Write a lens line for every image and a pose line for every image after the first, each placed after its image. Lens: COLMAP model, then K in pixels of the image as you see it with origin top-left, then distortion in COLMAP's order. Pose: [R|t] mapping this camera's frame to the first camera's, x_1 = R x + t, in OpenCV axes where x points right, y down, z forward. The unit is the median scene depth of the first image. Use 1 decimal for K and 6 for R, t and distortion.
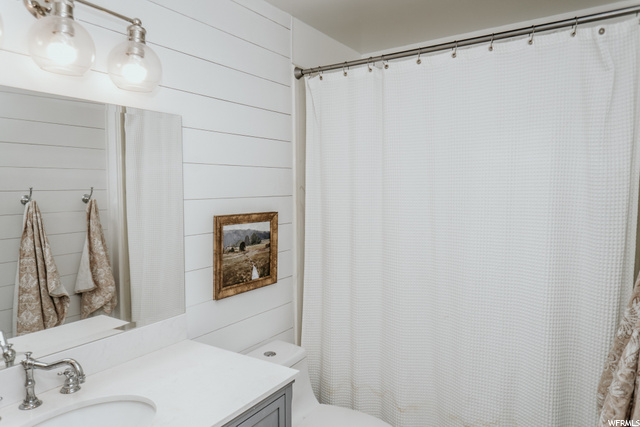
lens RADIAL K [[432.5, 0, 318.0], [0, 432.5, 213.3], [0, 0, 1]] dist [0.001222, 0.000252]
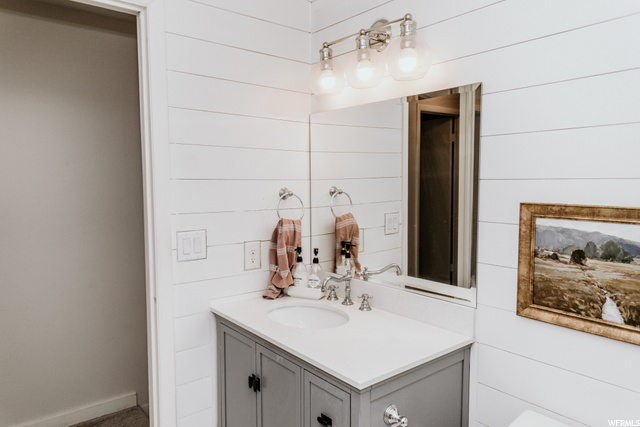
lens RADIAL K [[432.5, 0, 318.3], [0, 432.5, 214.9], [0, 0, 1]] dist [0.001222, 0.000252]
pose [[-0.313805, 0.073510, -0.946638, 0.542154], [-0.058276, 0.993628, 0.096477, -0.023060], [0.947698, 0.085441, -0.307521, 0.840191]]
